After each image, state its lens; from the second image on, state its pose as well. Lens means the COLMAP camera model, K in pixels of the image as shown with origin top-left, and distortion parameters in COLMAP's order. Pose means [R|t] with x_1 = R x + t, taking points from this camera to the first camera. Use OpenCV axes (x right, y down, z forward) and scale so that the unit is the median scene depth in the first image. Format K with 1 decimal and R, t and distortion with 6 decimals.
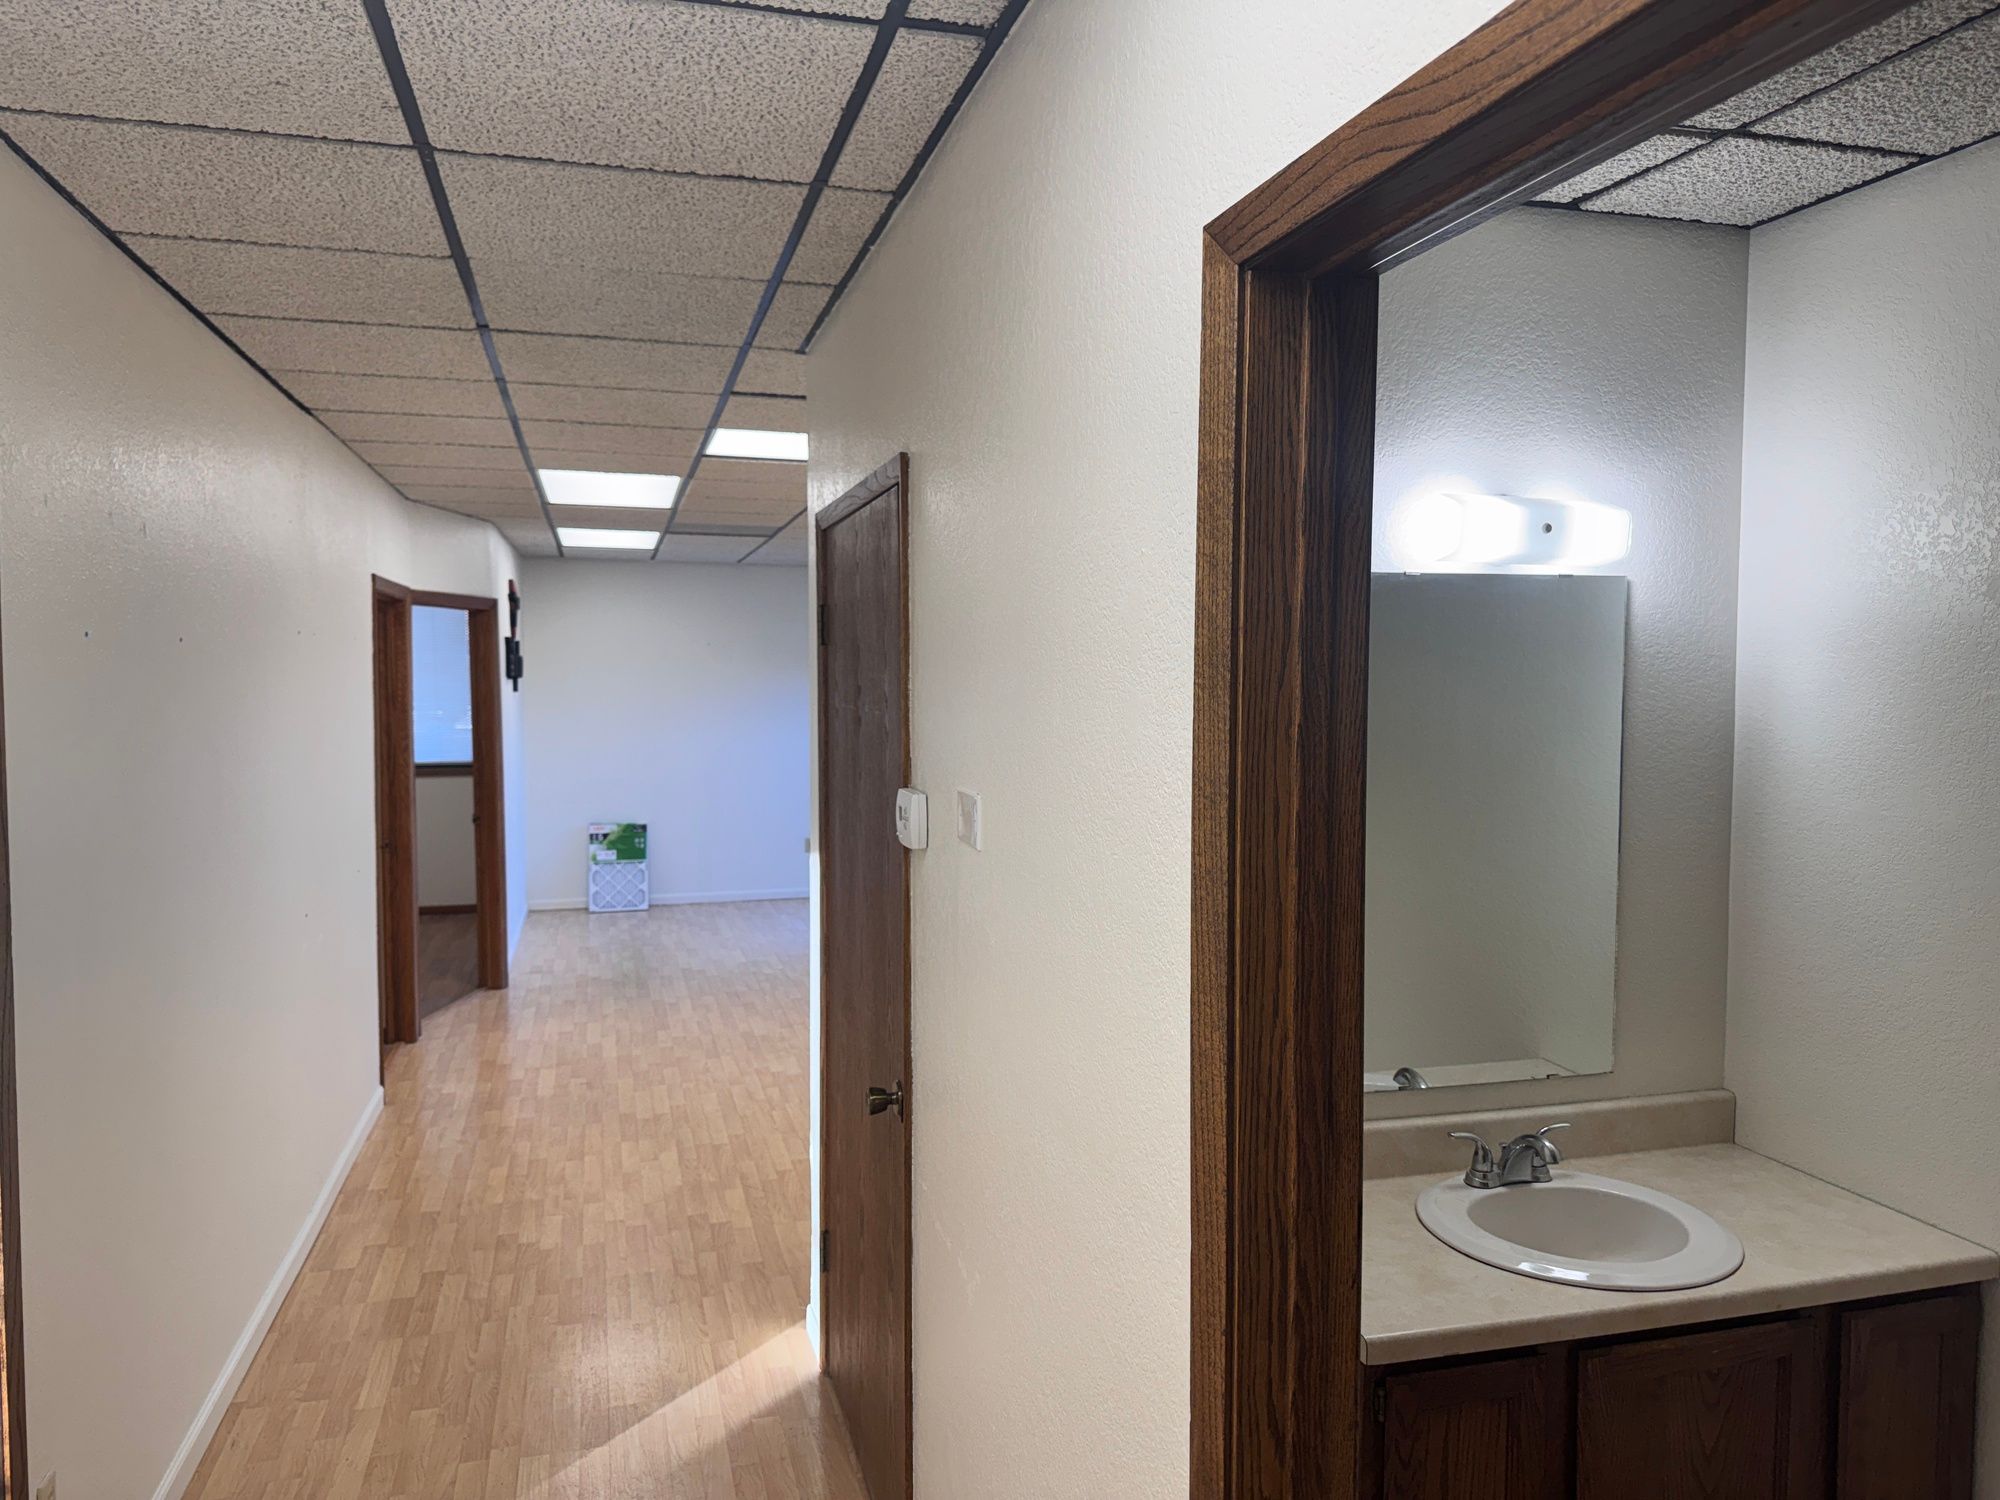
lens RADIAL K [[1440.9, 0, 1011.2], [0, 1440.9, 752.2], [0, 0, 1]] dist [0.035354, -0.020138]
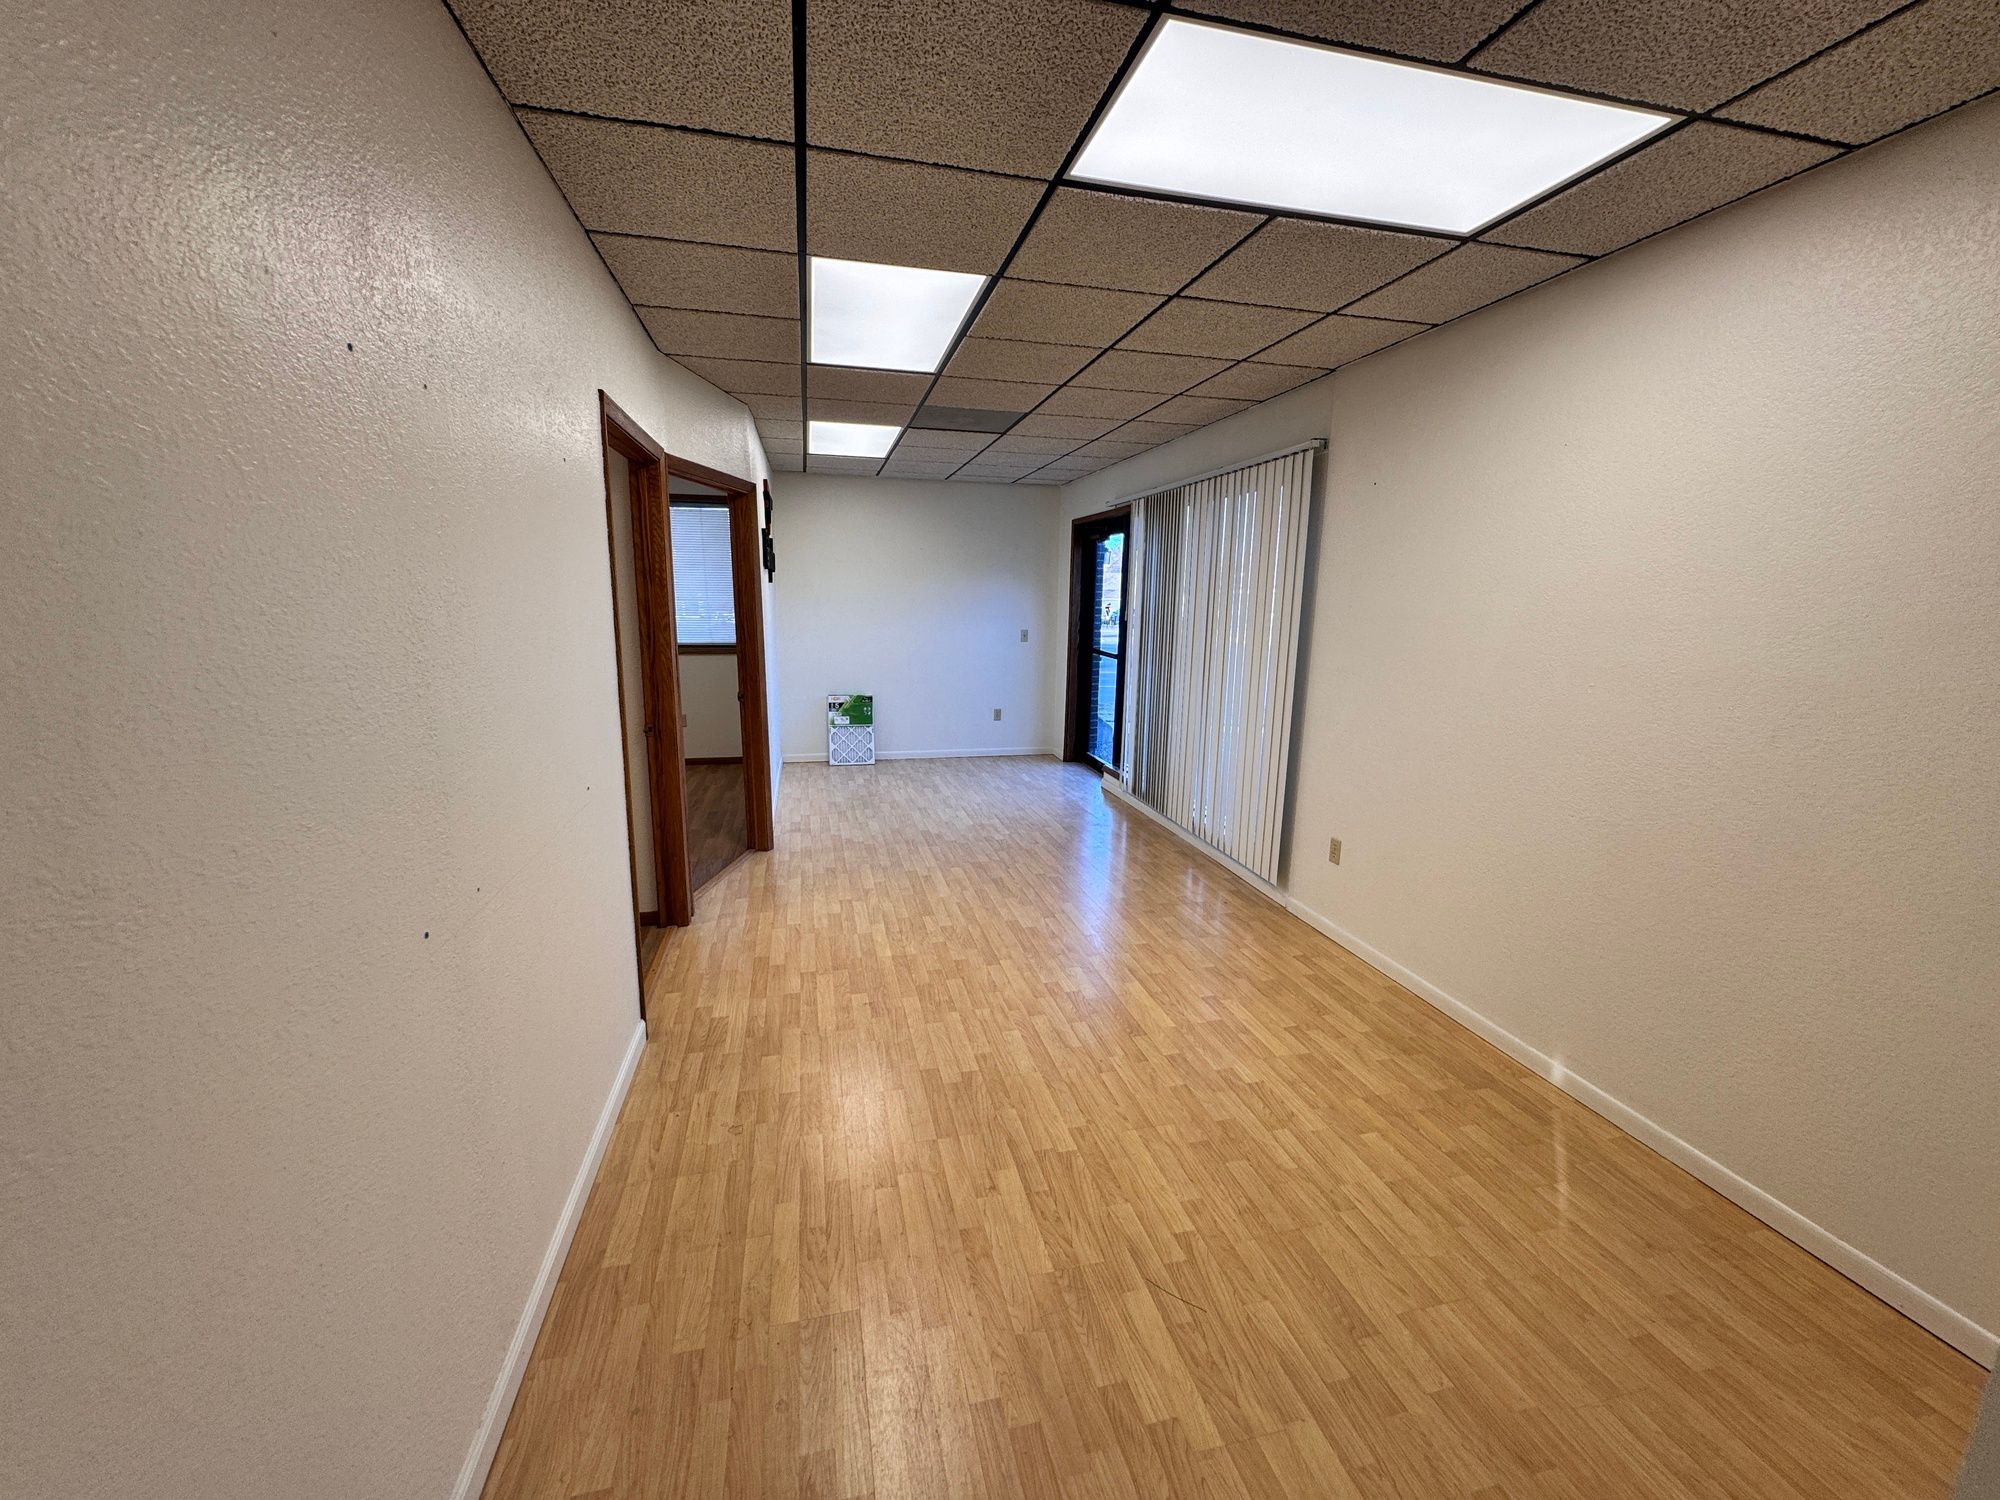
lens RADIAL K [[797.2, 0, 1003.6], [0, 797.2, 765.9], [0, 0, 1]] dist [0.000489, 0.000857]
pose [[0.999075, 0.026876, -0.033556, -0.131501], [-0.021568, 0.988517, 0.149563, 0.003567], [0.037190, -0.148701, 0.988183, 0.355637]]
